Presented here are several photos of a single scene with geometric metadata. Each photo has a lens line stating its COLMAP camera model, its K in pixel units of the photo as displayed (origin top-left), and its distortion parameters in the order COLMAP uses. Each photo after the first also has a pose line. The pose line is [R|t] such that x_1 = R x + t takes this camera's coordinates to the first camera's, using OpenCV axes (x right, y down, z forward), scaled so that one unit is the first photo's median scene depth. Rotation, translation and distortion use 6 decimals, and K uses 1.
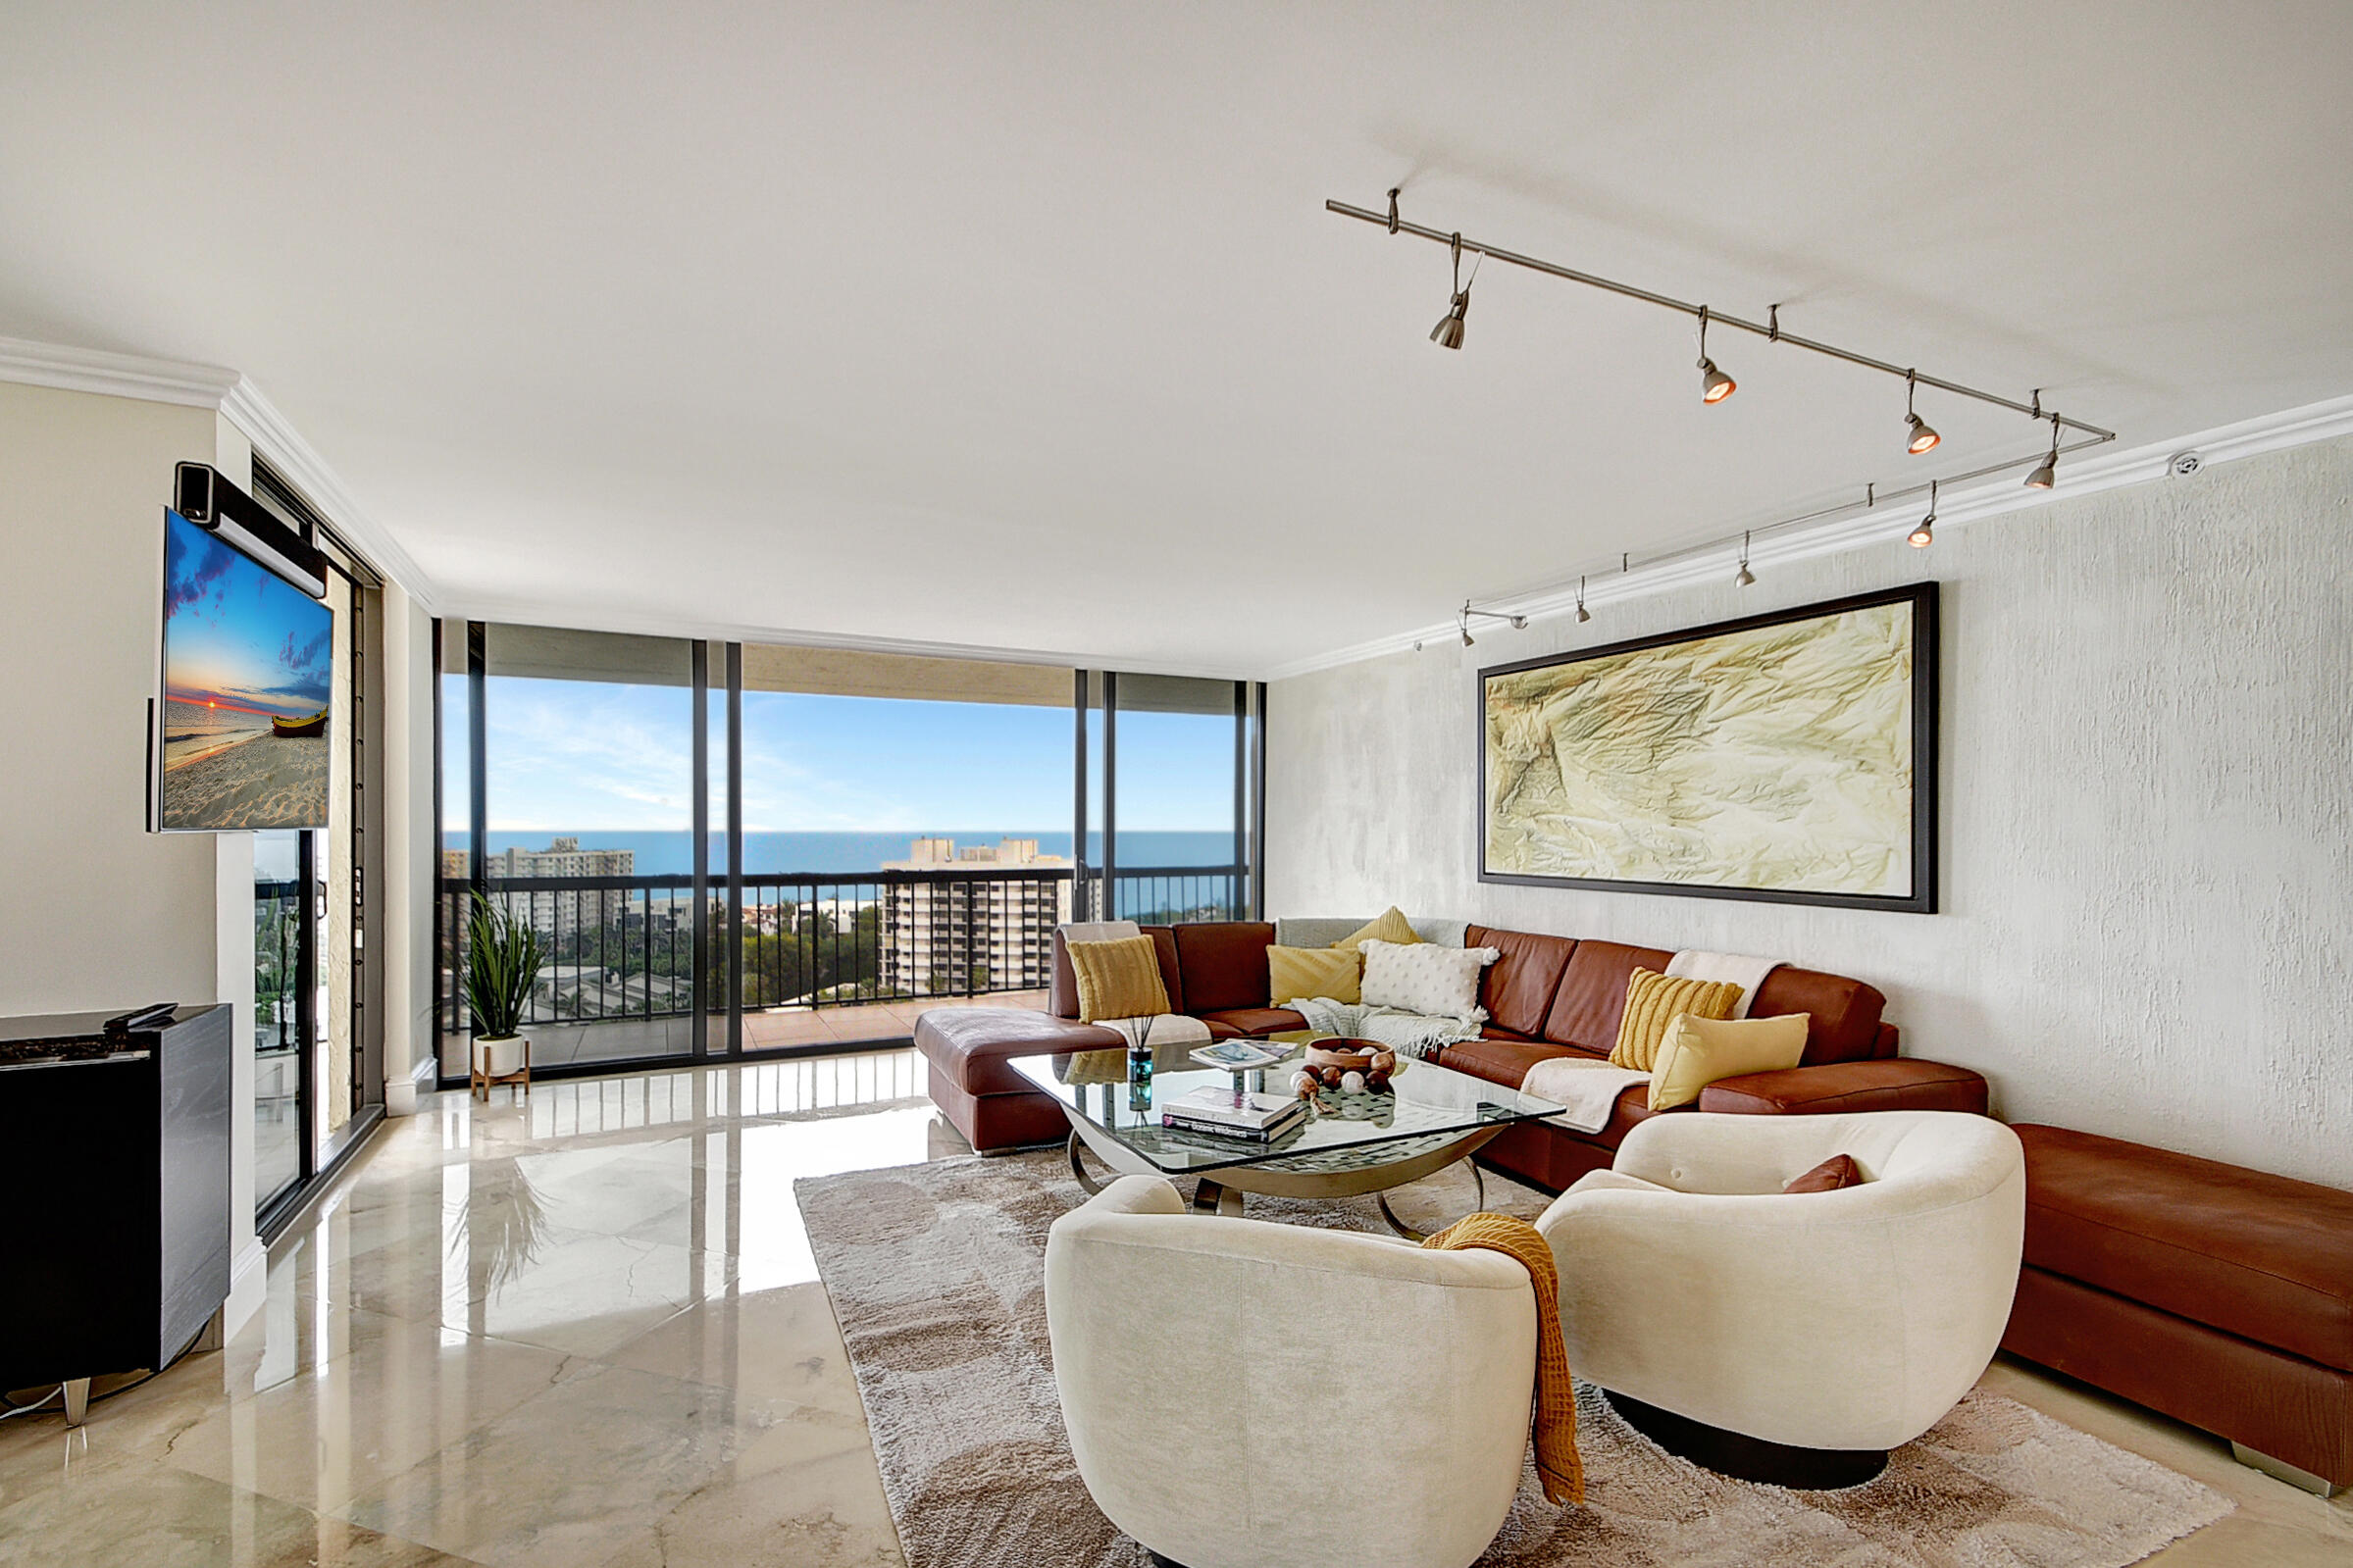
lens RADIAL K [[1029.2, 0, 1172.2], [0, 1029.2, 852.6], [0, 0, 1]] dist [-0.010522, -0.003600]
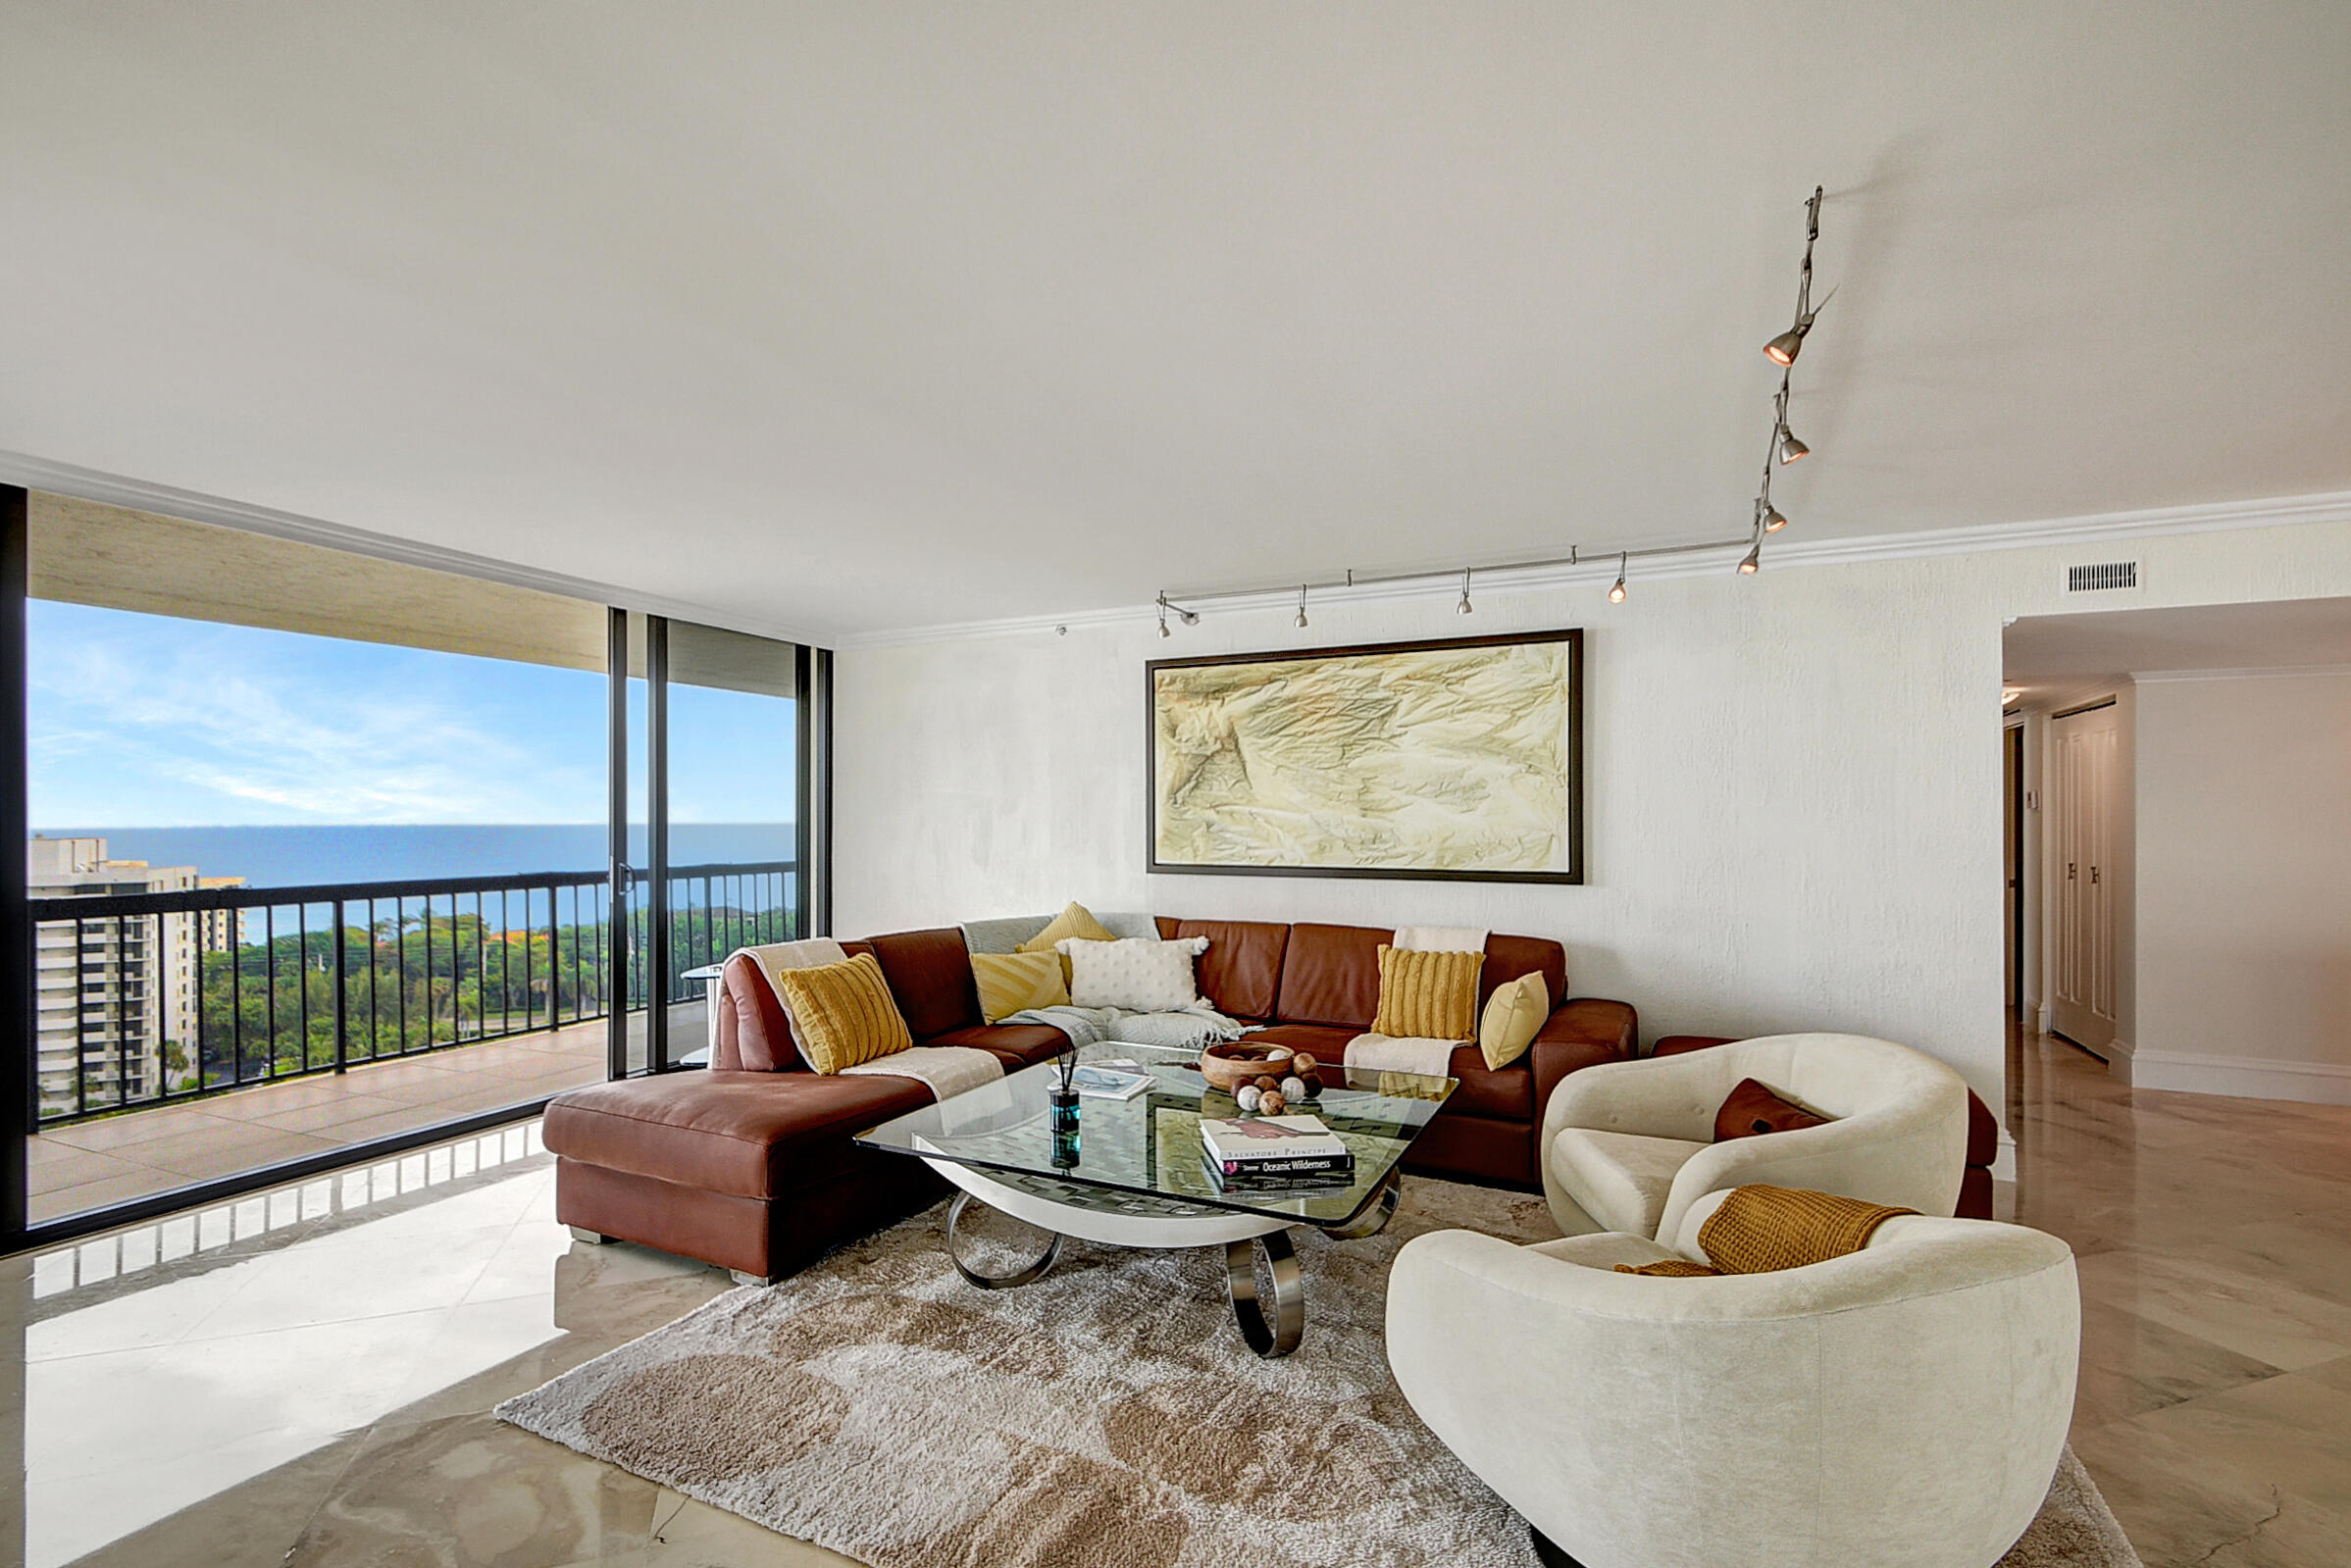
lens RADIAL K [[1042.5, 0, 1147.7], [0, 1042.5, 820.4], [0, 0, 1]] dist [0.005364, 0.000501]
pose [[0.781478, -0.002610, 0.623928, -0.372921], [0.016158, 0.999741, -0.016056, -0.007072], [-0.623724, 0.022629, 0.781317, 0.231993]]
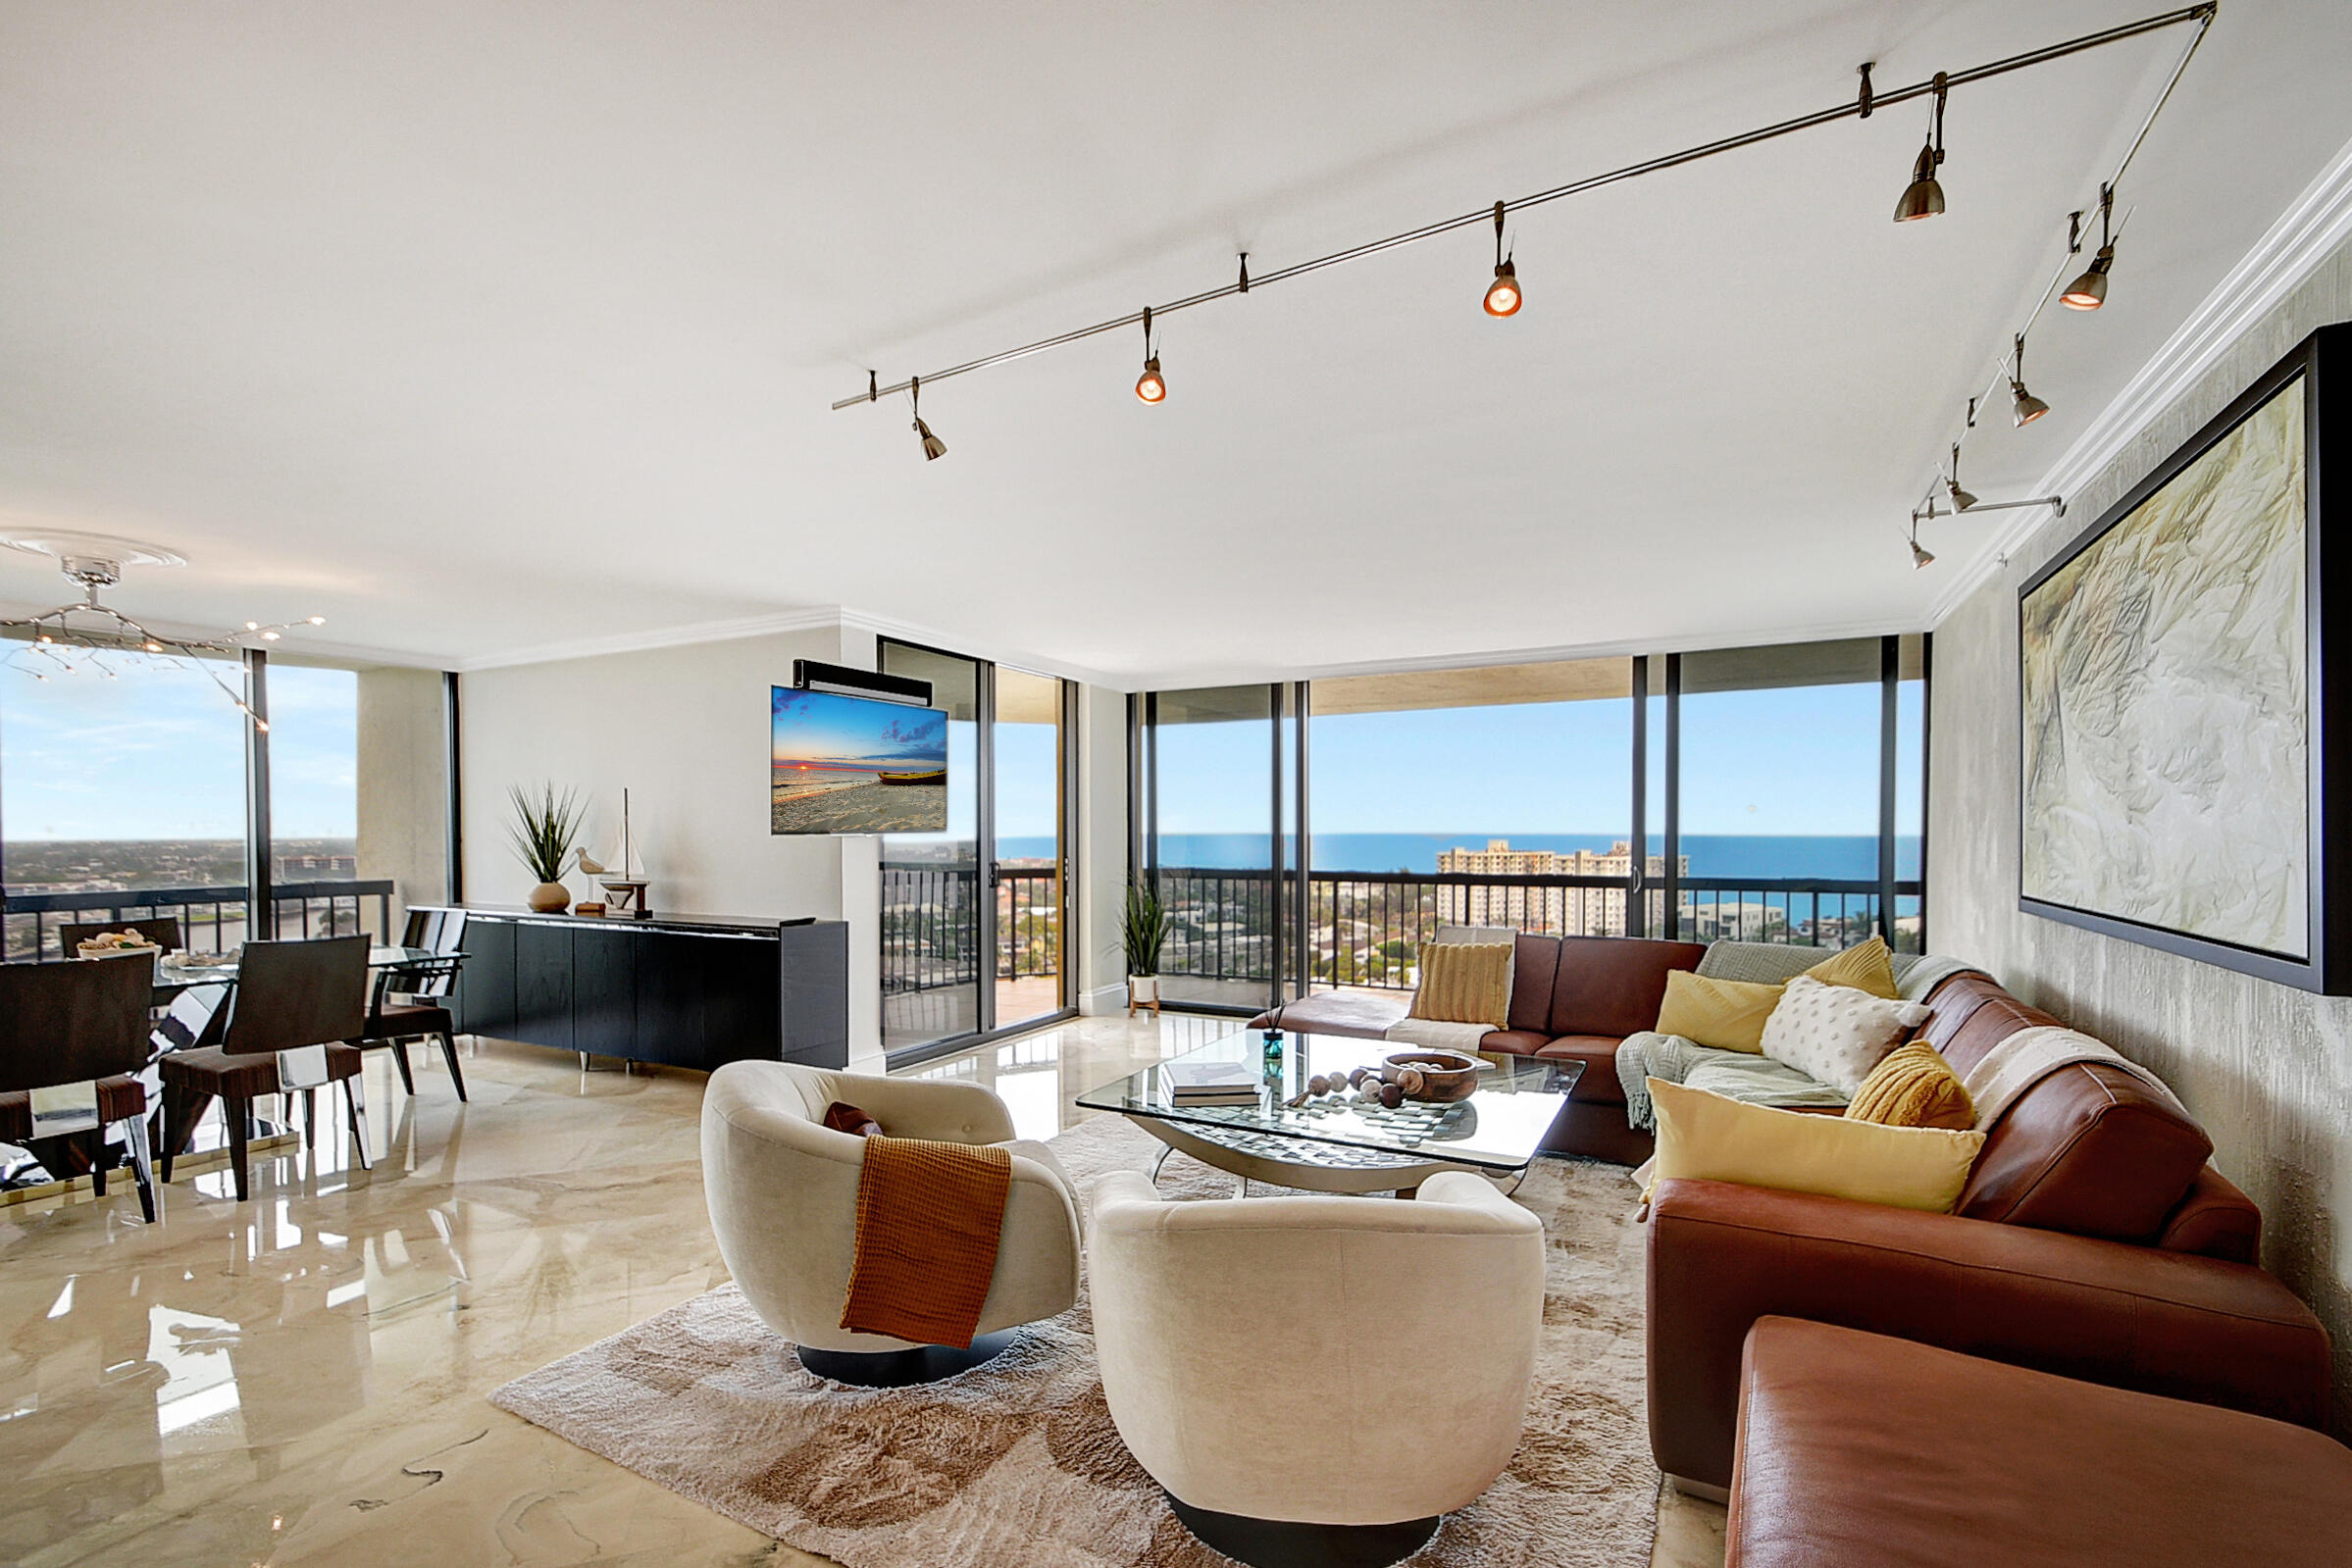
lens RADIAL K [[1028.8, 0, 1149.7], [0, 1028.8, 848.9], [0, 0, 1]] dist [-0.010522, -0.003600]
pose [[0.561126, 0.010242, -0.827667, 0.584694], [-0.015296, 0.999881, 0.002002, -0.004183], [0.827589, 0.011536, 0.561216, 0.190760]]
